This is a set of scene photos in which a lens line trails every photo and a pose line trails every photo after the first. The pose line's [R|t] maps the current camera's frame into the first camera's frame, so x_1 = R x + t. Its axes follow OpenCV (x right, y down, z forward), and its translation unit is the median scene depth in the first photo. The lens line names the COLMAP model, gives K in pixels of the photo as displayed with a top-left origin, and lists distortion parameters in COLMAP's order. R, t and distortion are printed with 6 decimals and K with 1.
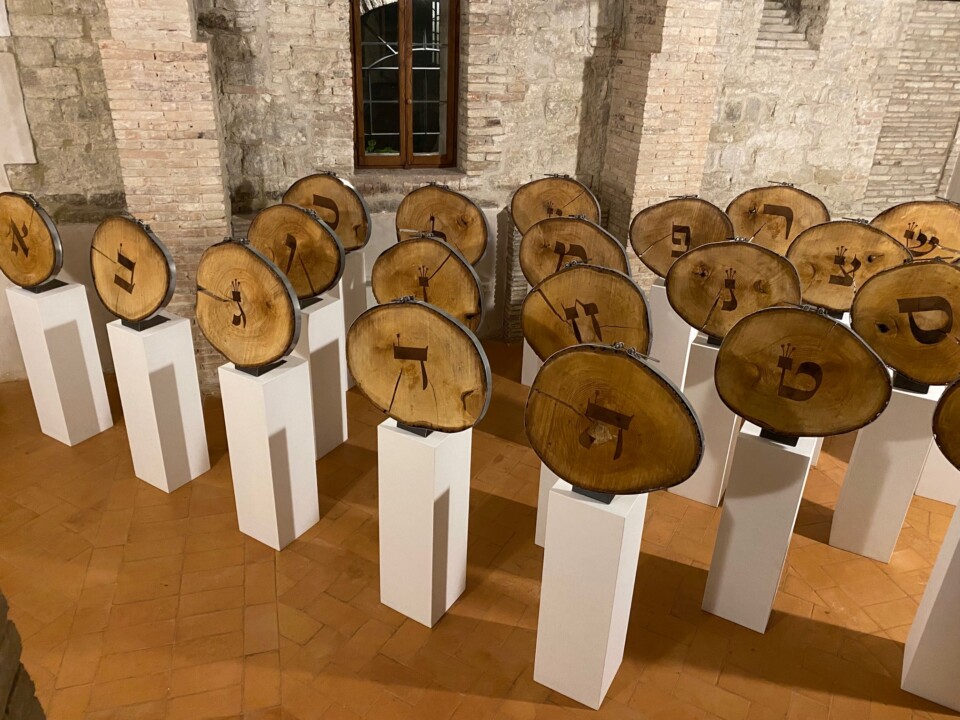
lens RADIAL K [[725.3, 0, 480.0], [0, 725.3, 360.0], [0, 0, 1]] dist [0.021549, -0.035829]
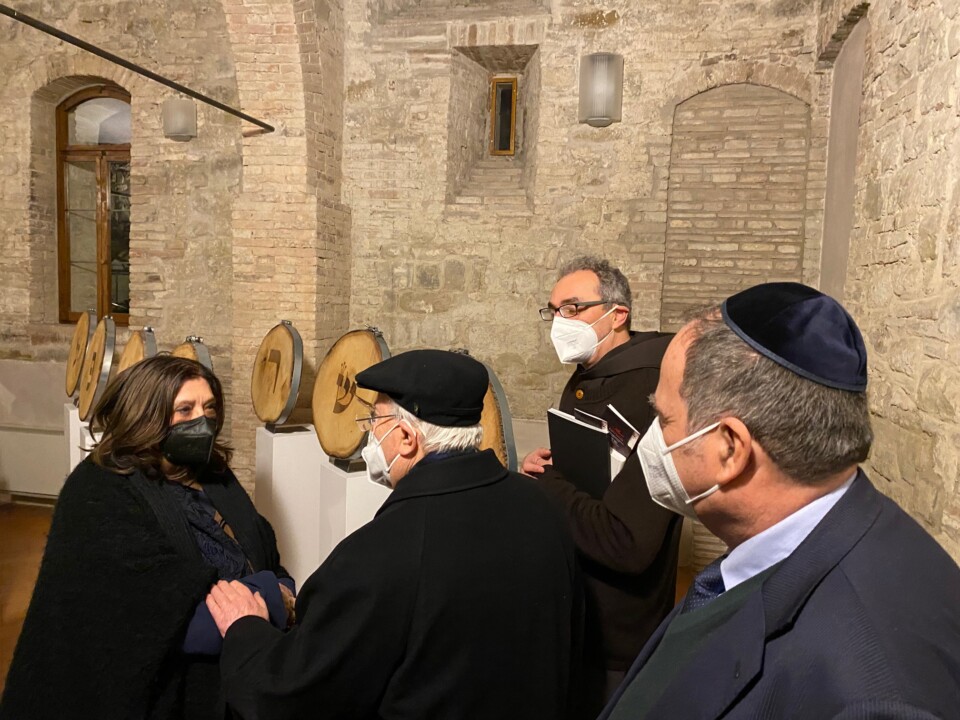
lens RADIAL K [[725.3, 0, 480.0], [0, 725.3, 360.0], [0, 0, 1]] dist [0.021549, -0.035829]
pose [[0.890176, 0.033701, -0.454368, 0.796015], [-0.202069, 0.923018, -0.327423, 0.000729], [0.408355, 0.383278, 0.828459, 0.396016]]
